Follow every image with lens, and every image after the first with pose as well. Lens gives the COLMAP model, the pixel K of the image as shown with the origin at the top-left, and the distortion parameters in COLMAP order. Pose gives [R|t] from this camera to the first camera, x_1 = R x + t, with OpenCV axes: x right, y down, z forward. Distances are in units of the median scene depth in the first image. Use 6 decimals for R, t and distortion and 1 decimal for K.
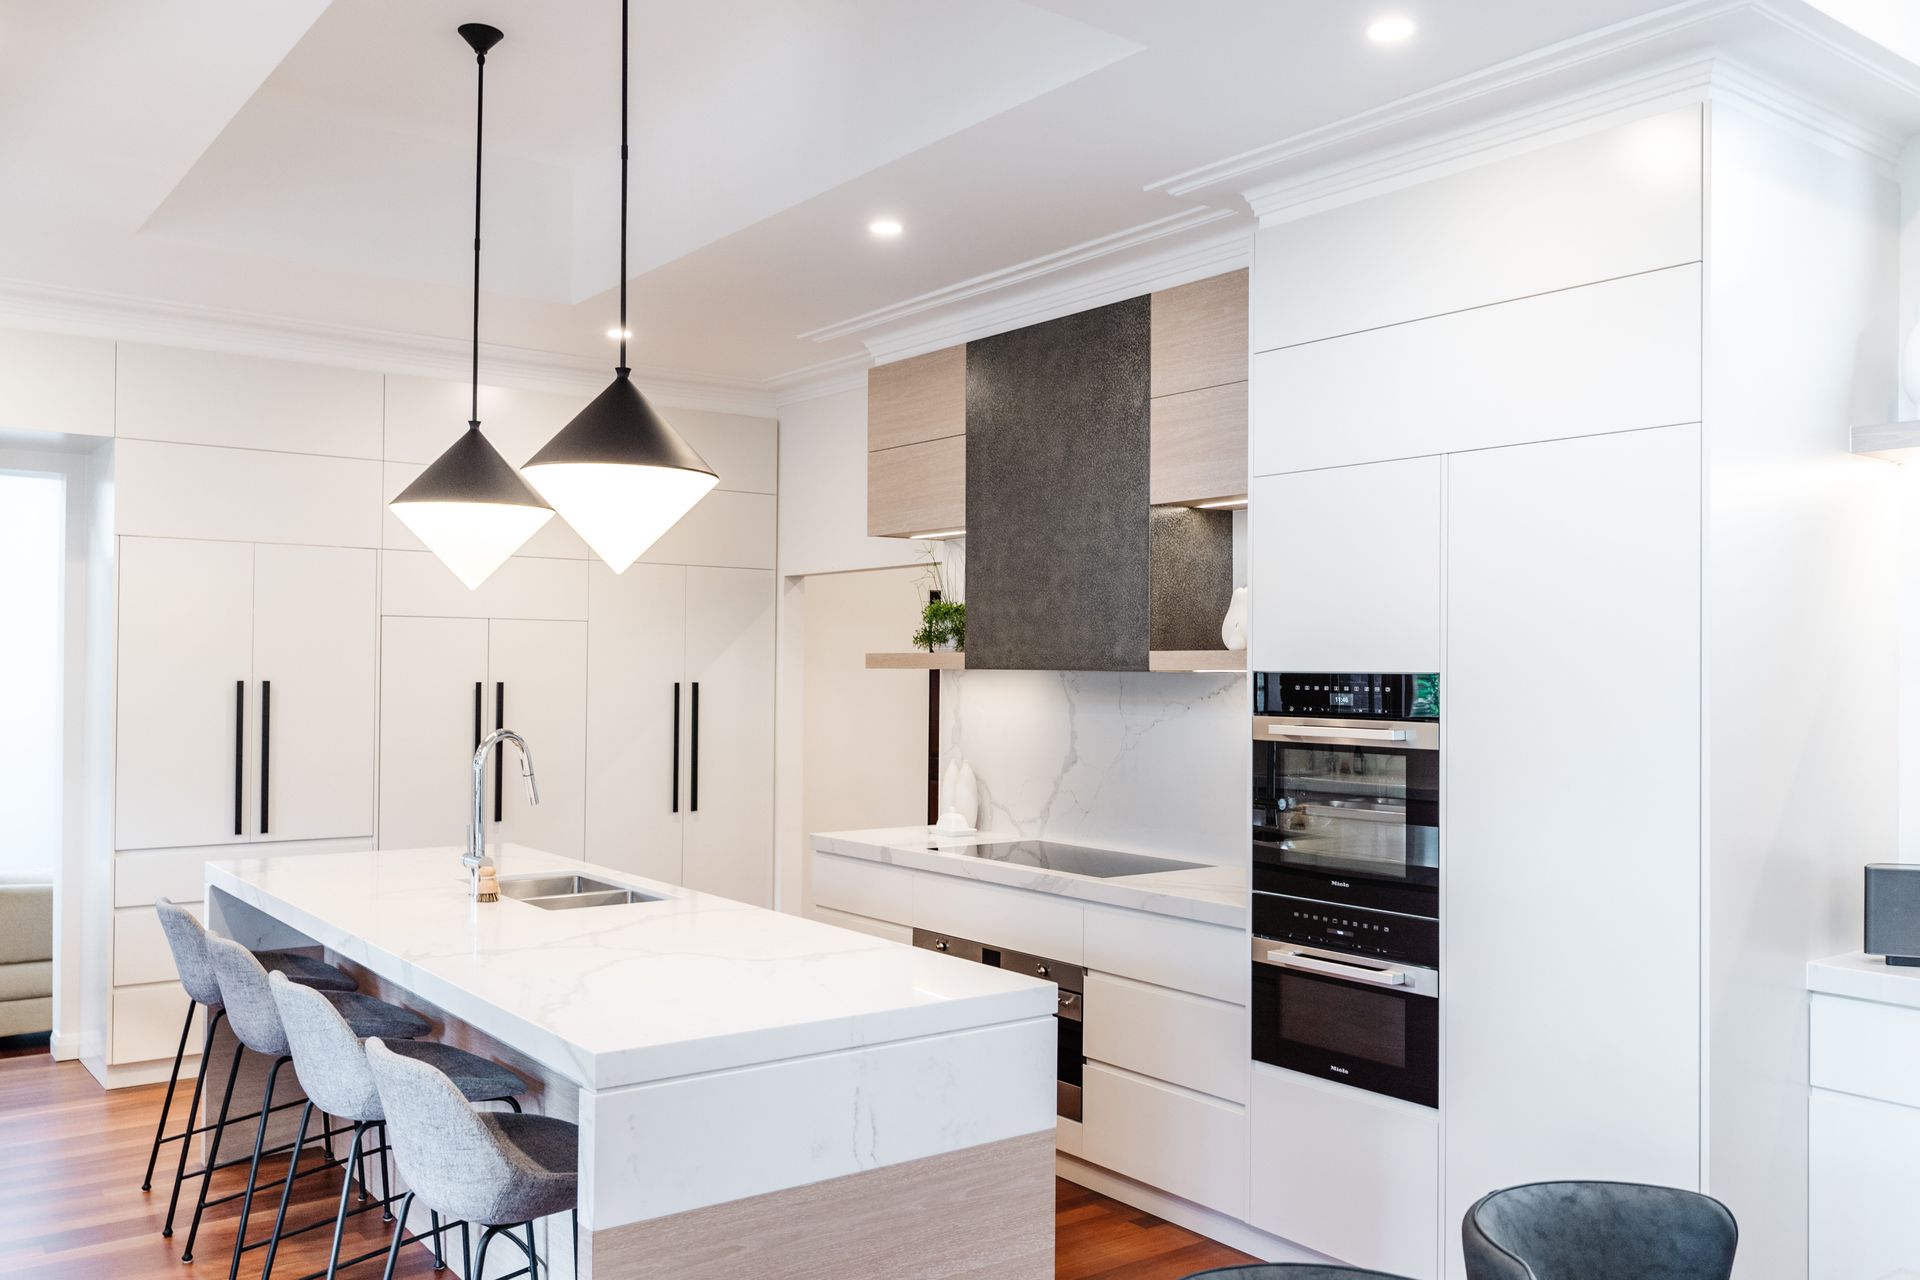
lens RADIAL K [[1554.5, 0, 956.8], [0, 1554.5, 650.5], [0, 0, 1]] dist [0.003880, -0.001054]
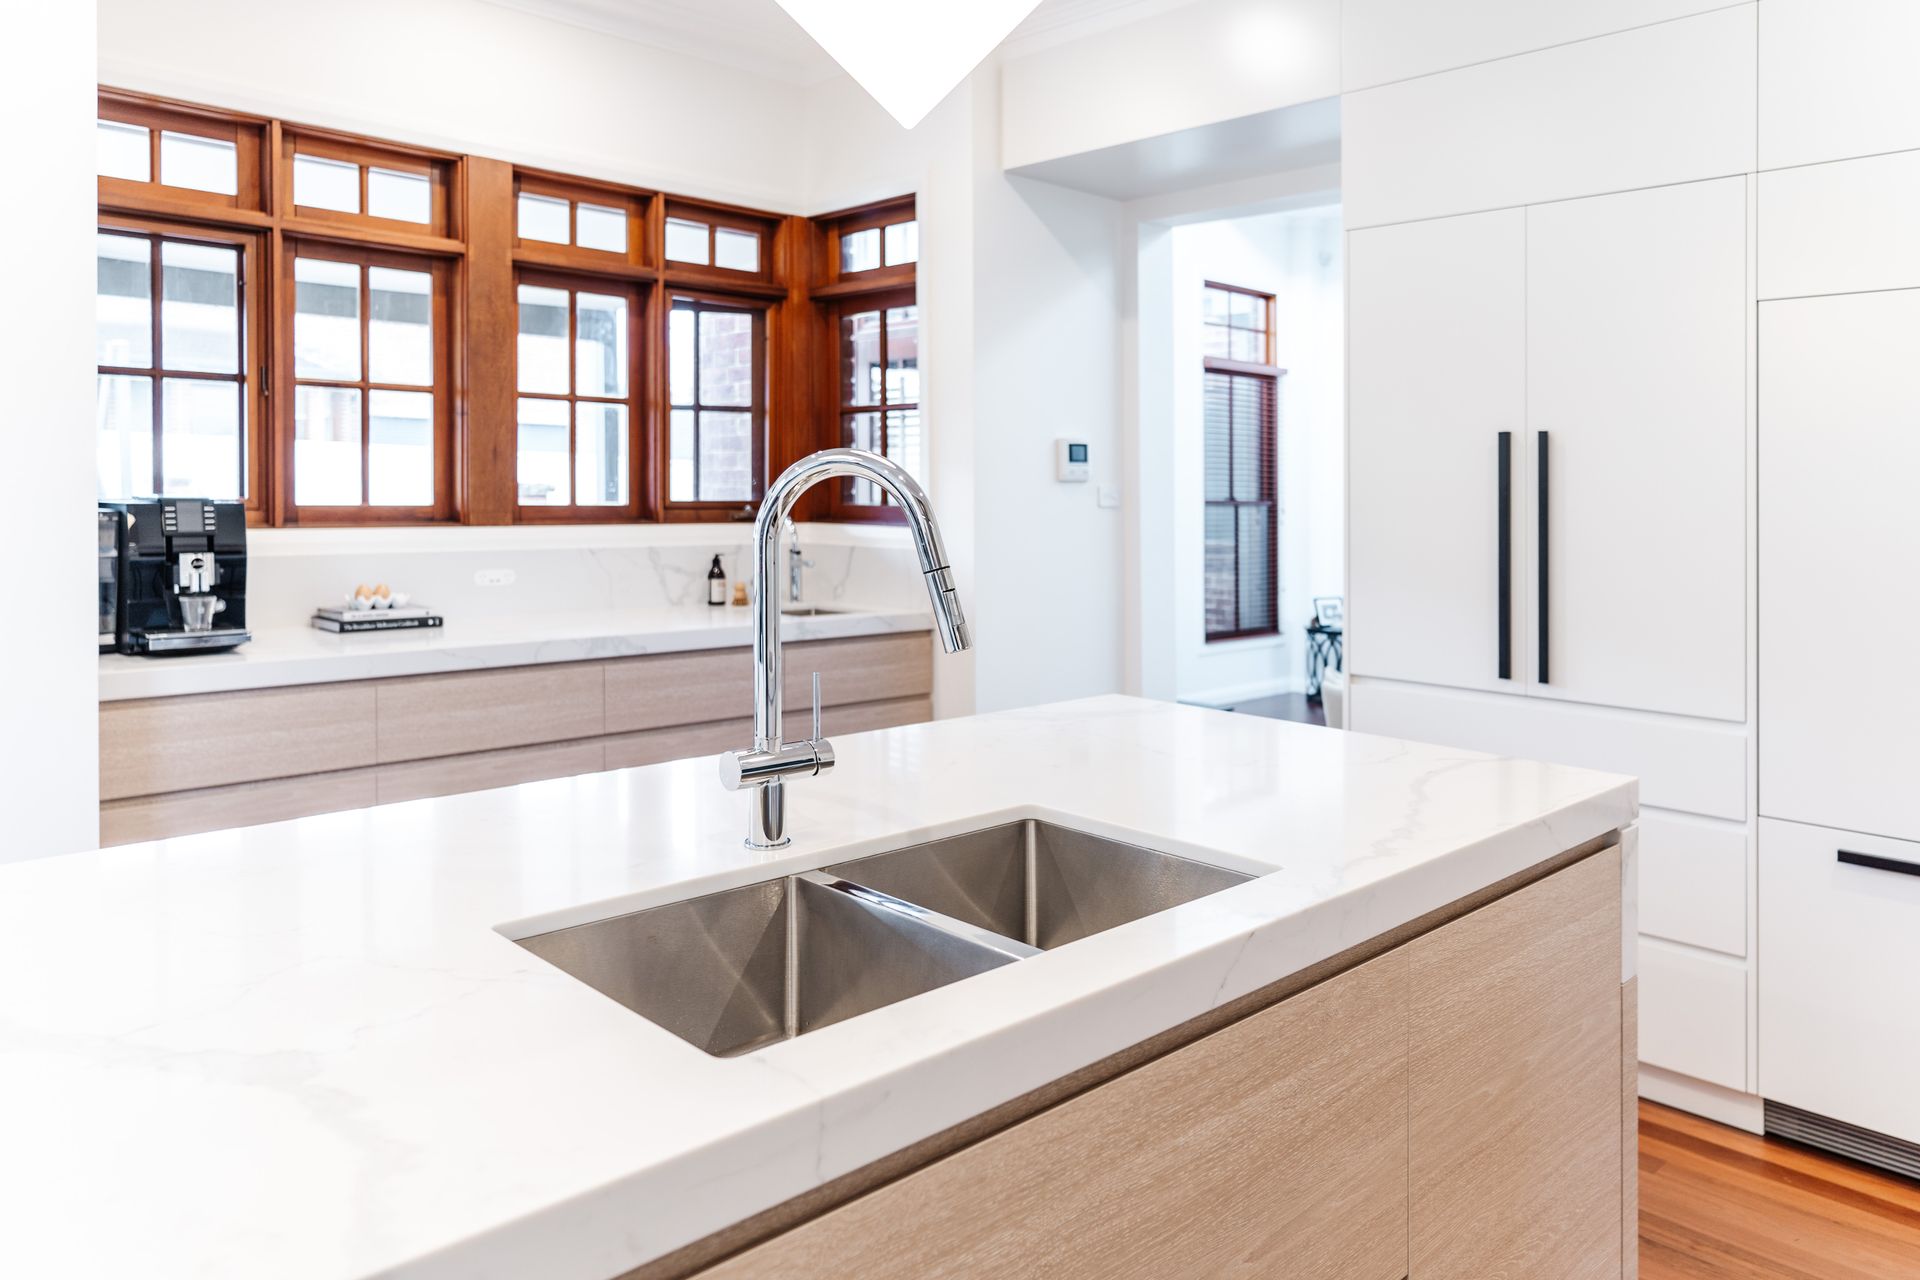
lens RADIAL K [[1325.4, 0, 962.5], [0, 1325.4, 482.1], [0, 0, 1]] dist [-0.006488, 0.008799]
pose [[0.123608, -0.012289, -0.992255, 0.044781], [0.000621, 0.999924, -0.012307, 0.056826], [0.992331, 0.000905, 0.123606, 0.883071]]
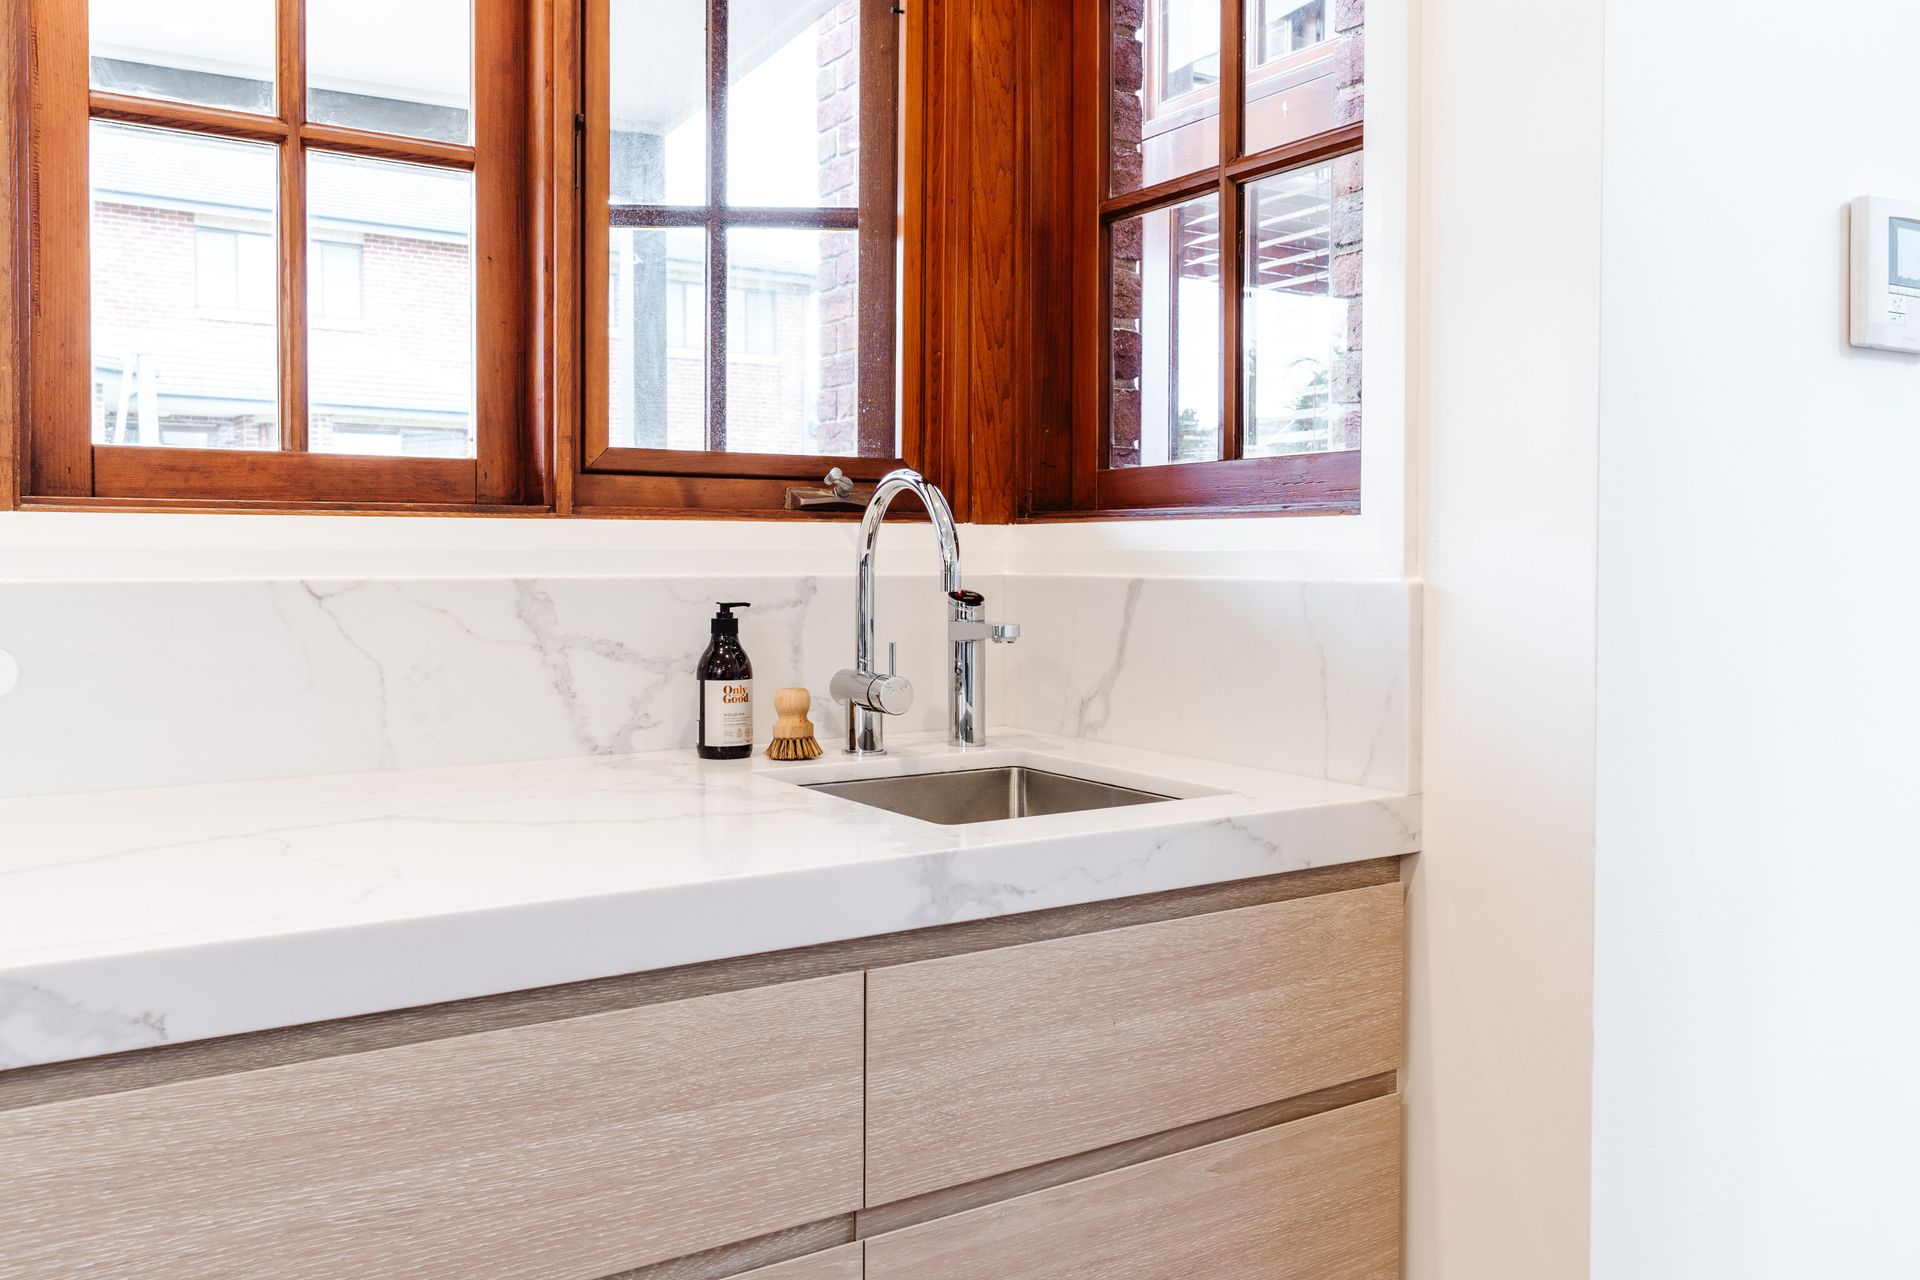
lens RADIAL K [[1554.5, 0, 982.4], [0, 1554.5, 590.3], [0, 0, 1]] dist [0.003880, -0.001054]
pose [[-0.062209, 0.019585, -0.997871, -0.537217], [0.008548, 0.999781, 0.019089, 0.086229], [0.998027, -0.007343, -0.062363, 0.909038]]
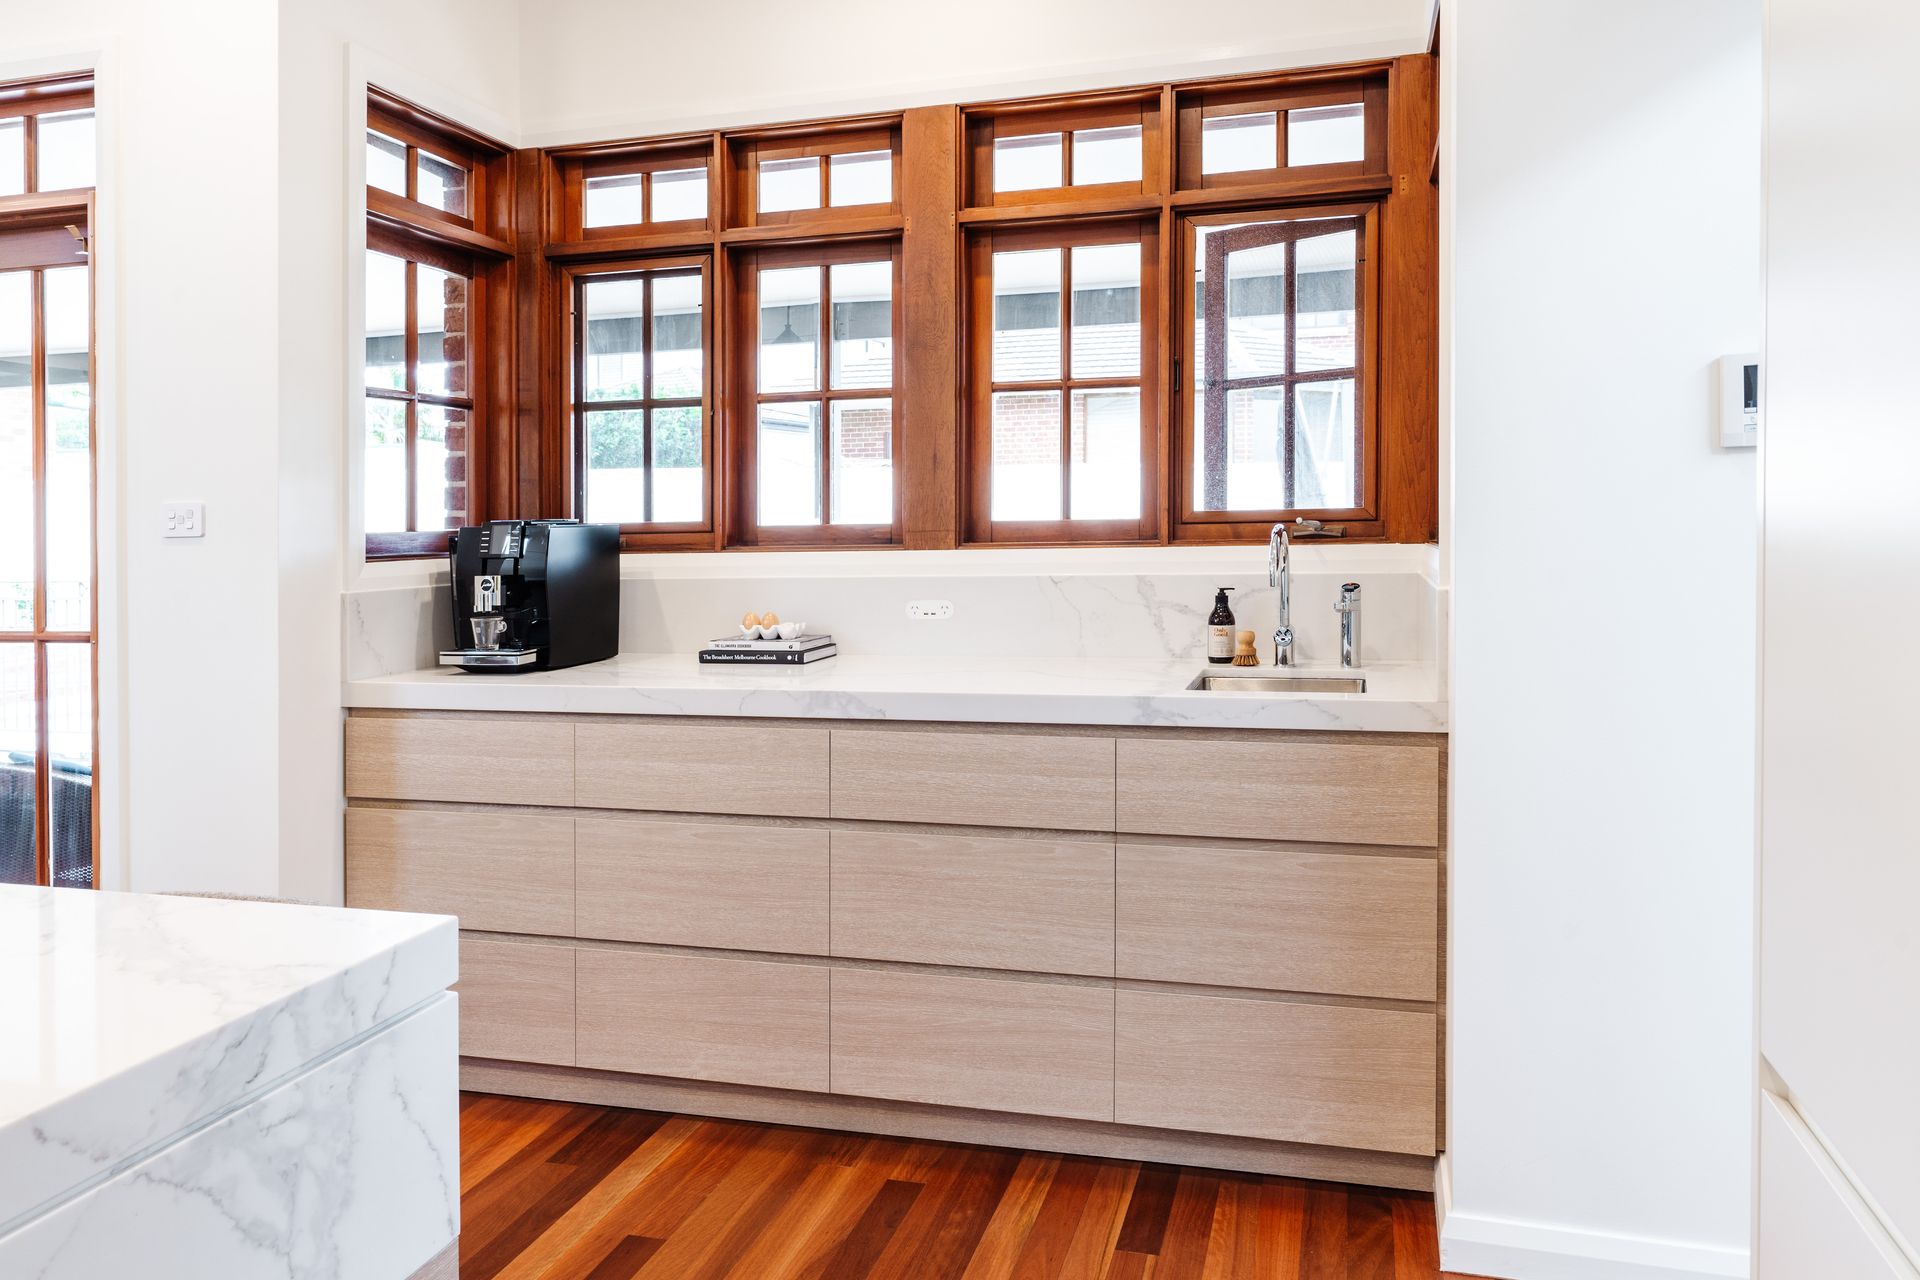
lens RADIAL K [[1325.4, 0, 998.6], [0, 1325.4, 542.5], [0, 0, 1]] dist [-0.006488, 0.008799]
pose [[-0.788626, 0.017870, -0.614614, -0.417803], [0.019291, 0.999805, 0.004317, 0.068858], [0.614571, -0.008452, -0.788816, 1.262453]]
